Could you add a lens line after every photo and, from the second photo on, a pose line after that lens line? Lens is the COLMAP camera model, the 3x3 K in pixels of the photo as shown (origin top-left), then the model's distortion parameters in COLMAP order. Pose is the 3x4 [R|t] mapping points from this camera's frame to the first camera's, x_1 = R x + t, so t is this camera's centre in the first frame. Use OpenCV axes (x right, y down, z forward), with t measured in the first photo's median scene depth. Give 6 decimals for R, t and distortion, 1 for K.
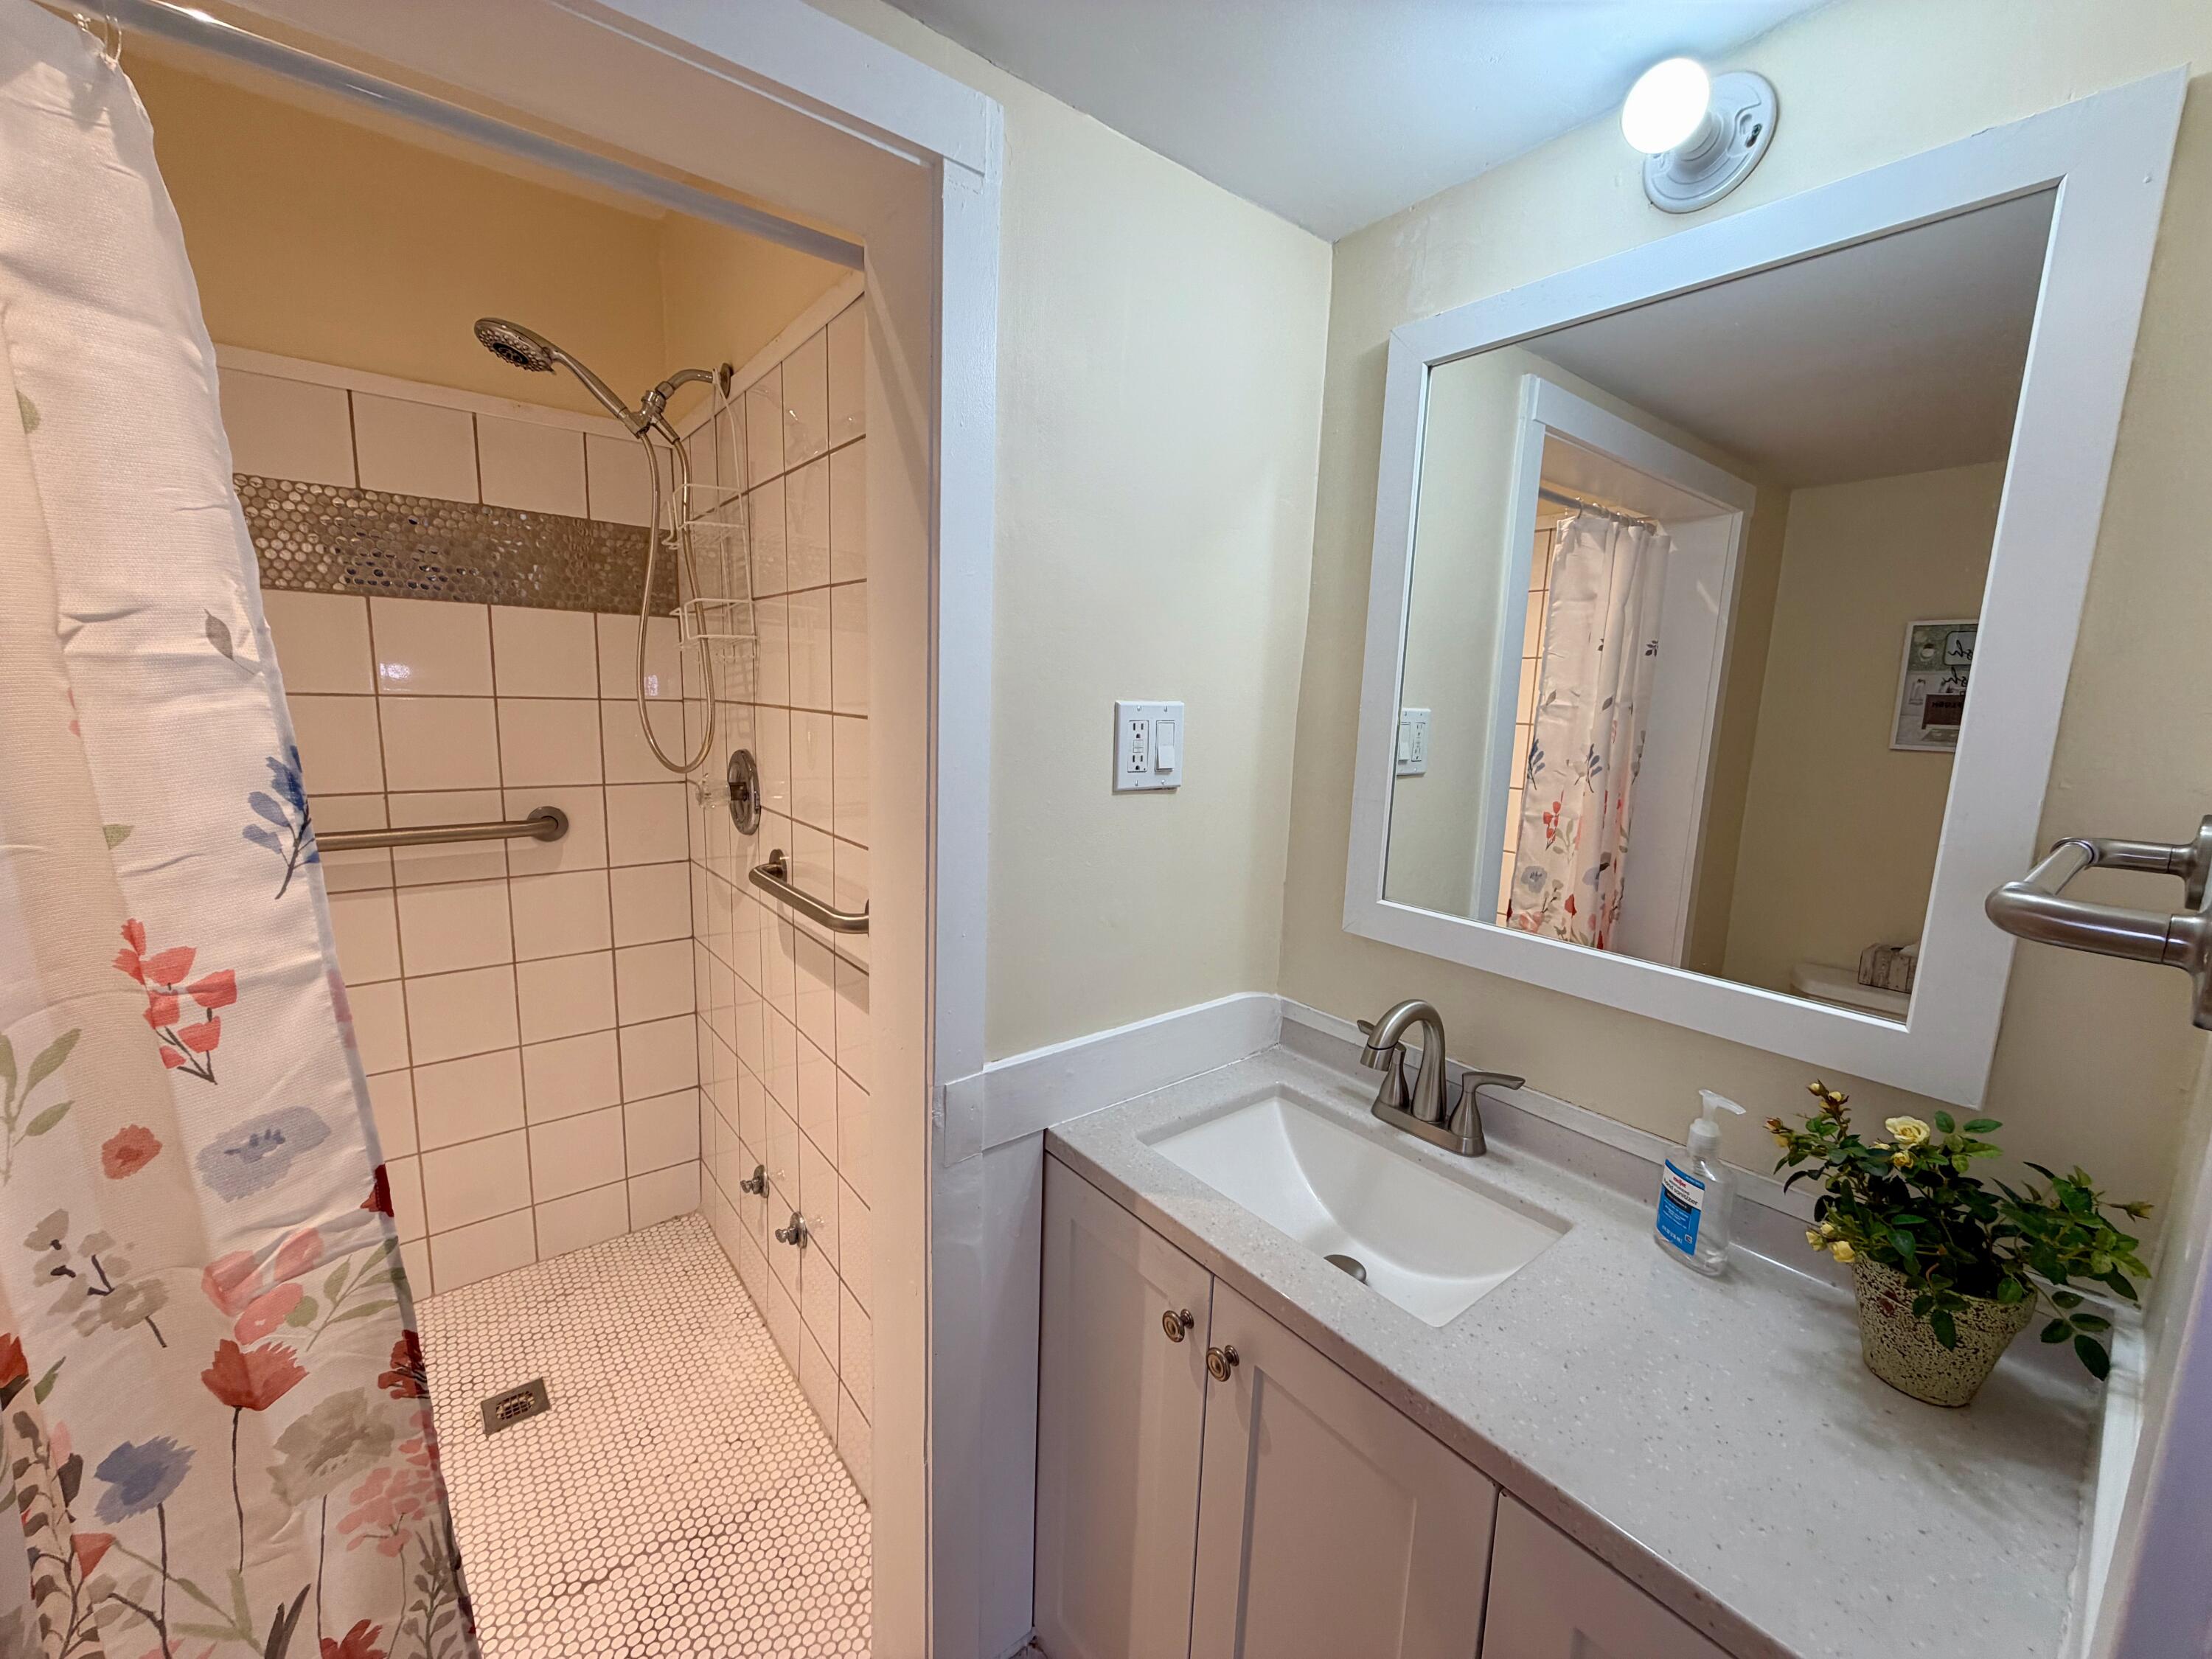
lens RADIAL K [[885.4, 0, 1102.7], [0, 885.4, 831.6], [0, 0, 1]] dist [0.000936, 0.000587]
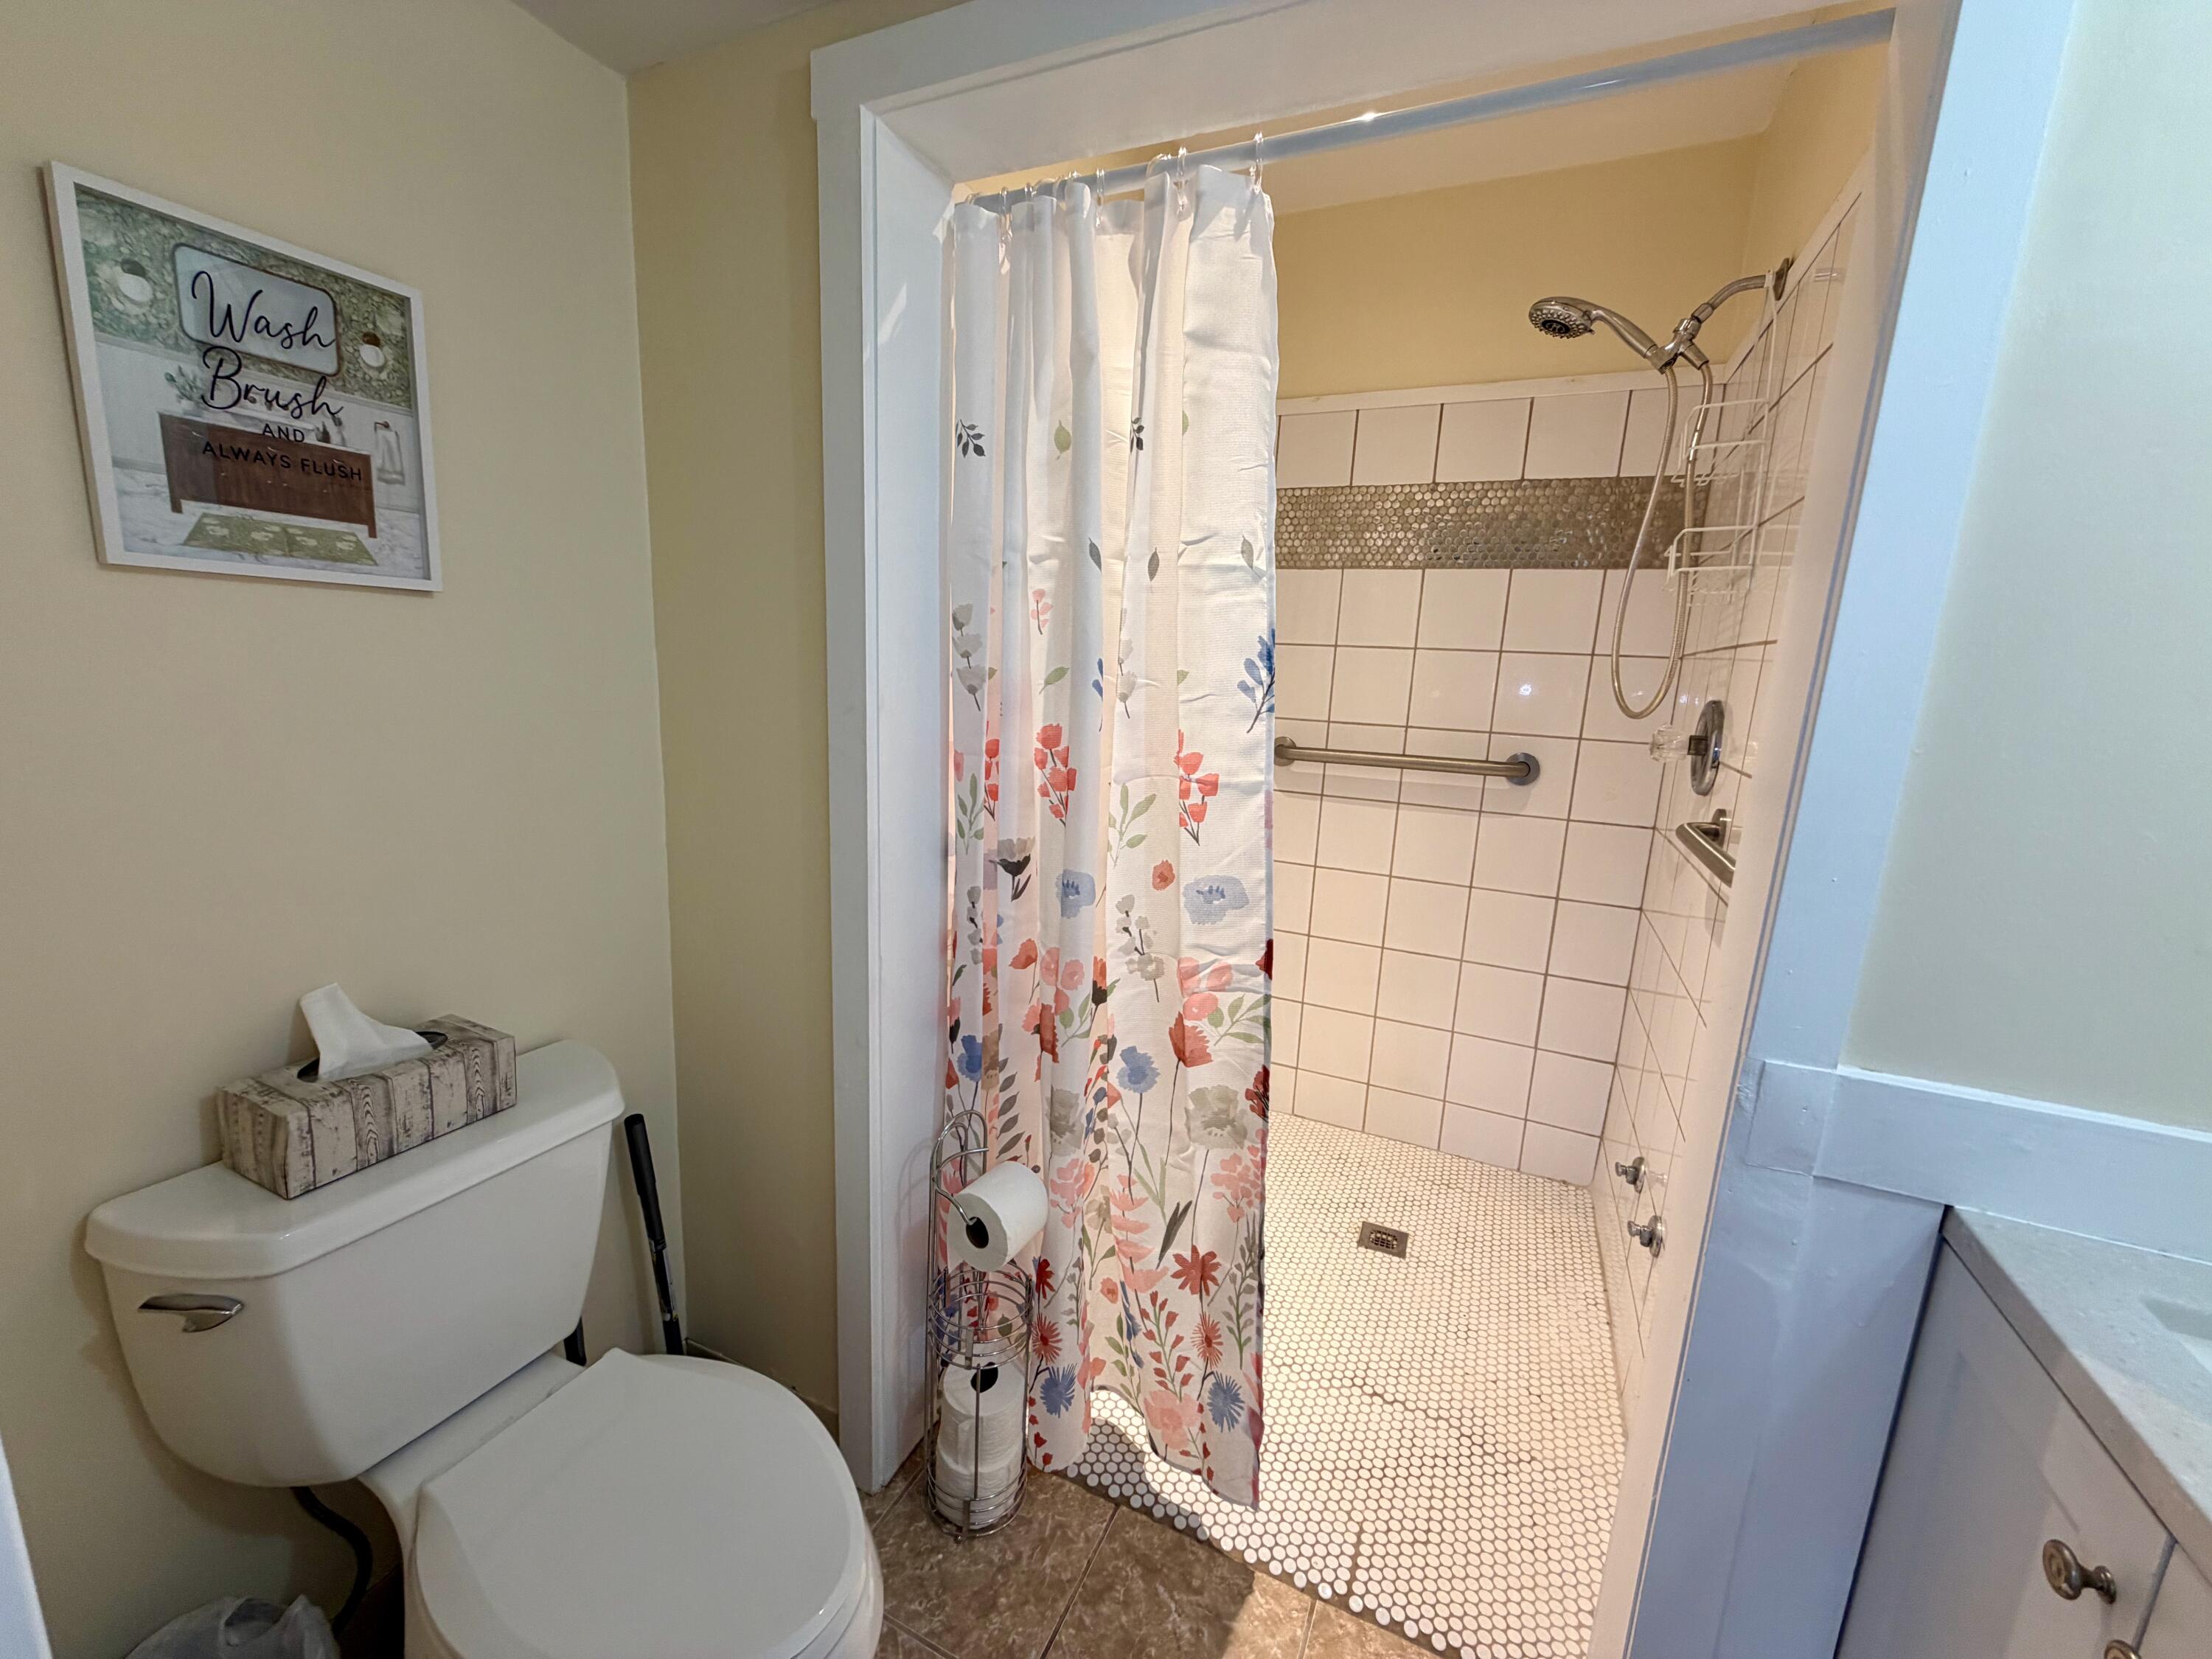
lens RADIAL K [[885.4, 0, 1103.1], [0, 885.4, 829.3], [0, 0, 1]] dist [0.000936, 0.000587]
pose [[0.451227, 0.153915, -0.879036, 0.220047], [-0.168272, 0.982020, 0.085570, 0.114807], [0.876401, 0.109306, 0.469013, 0.087757]]
